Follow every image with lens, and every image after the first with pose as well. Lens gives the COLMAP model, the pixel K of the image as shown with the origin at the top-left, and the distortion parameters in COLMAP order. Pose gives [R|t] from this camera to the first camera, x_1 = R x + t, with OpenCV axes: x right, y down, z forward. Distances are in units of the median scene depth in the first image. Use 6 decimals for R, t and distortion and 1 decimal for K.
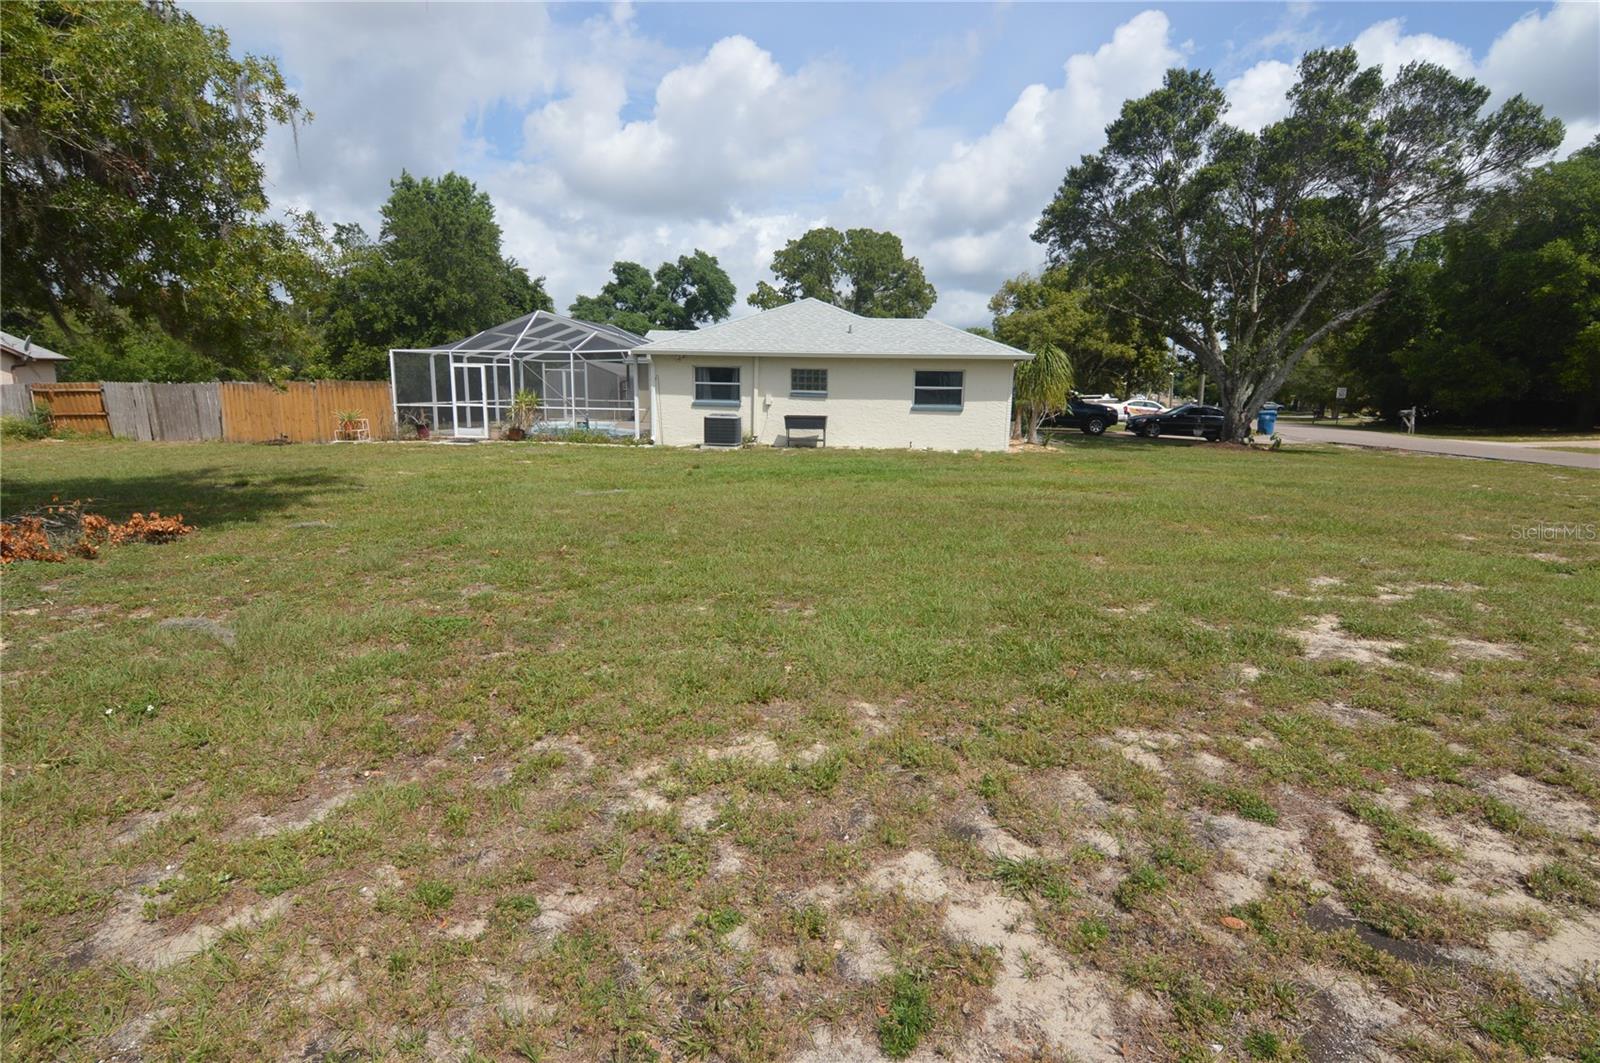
lens RADIAL K [[748.3, 0, 818.5], [0, 748.3, 549.1], [0, 0, 1]] dist [-0.001676, -0.015175]
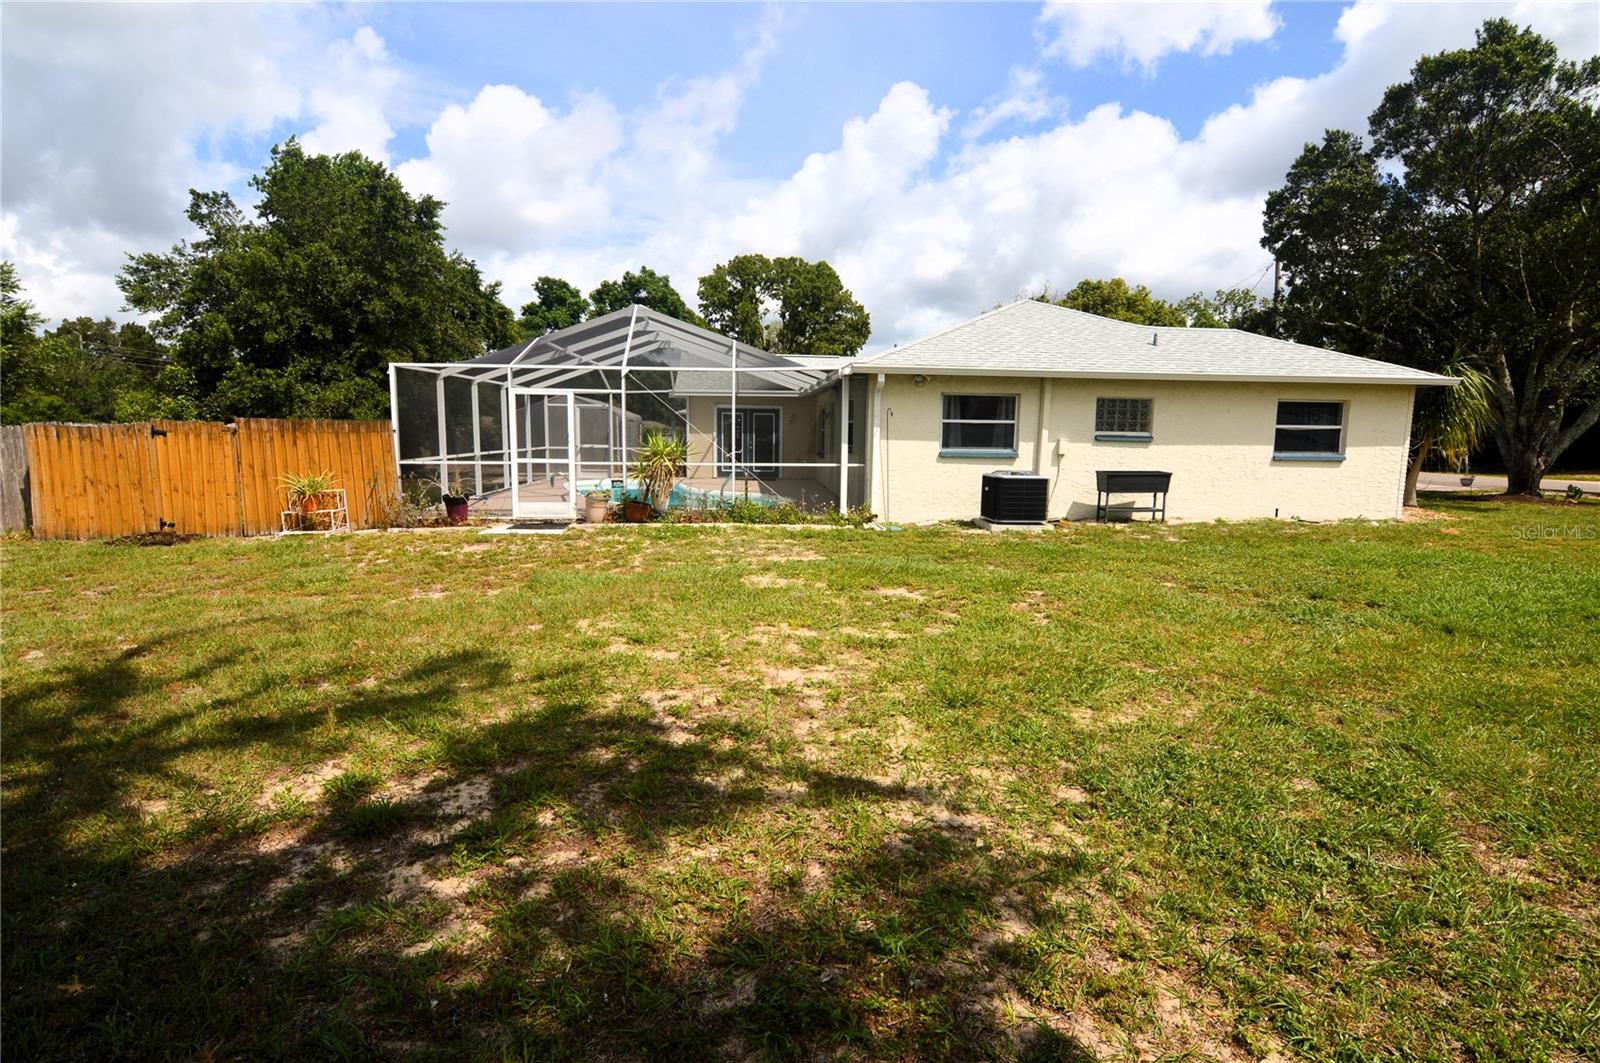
lens RADIAL K [[781.0, 0, 817.5], [0, 781.0, 531.8], [0, 0, 1]] dist [-0.003122, -0.013359]
pose [[0.981847, -0.030255, 0.187245, -0.379981], [0.046130, 0.995645, -0.081014, -0.083448], [-0.183979, 0.088181, 0.978967, 0.396539]]
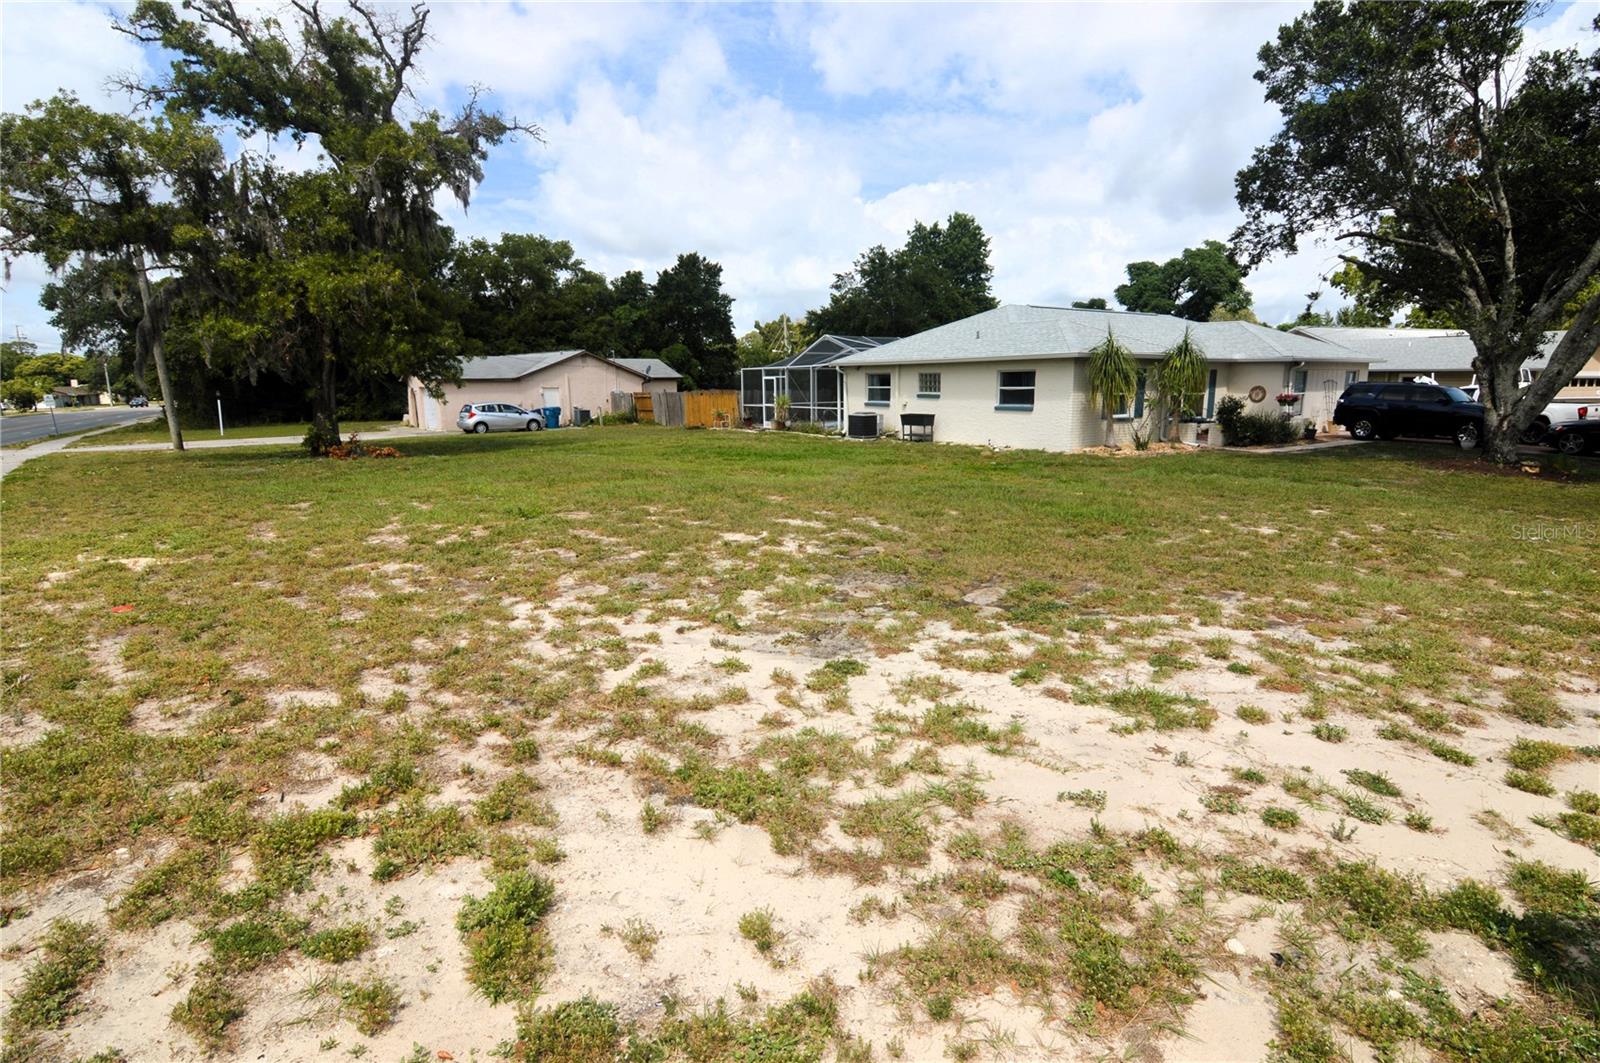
lens RADIAL K [[781.0, 0, 817.5], [0, 781.0, 531.8], [0, 0, 1]] dist [-0.003122, -0.013359]
pose [[0.651478, 0.119616, -0.749178, 0.757103], [-0.148332, 0.988517, 0.028841, -0.012301], [0.744025, 0.092338, 0.661740, 0.112566]]
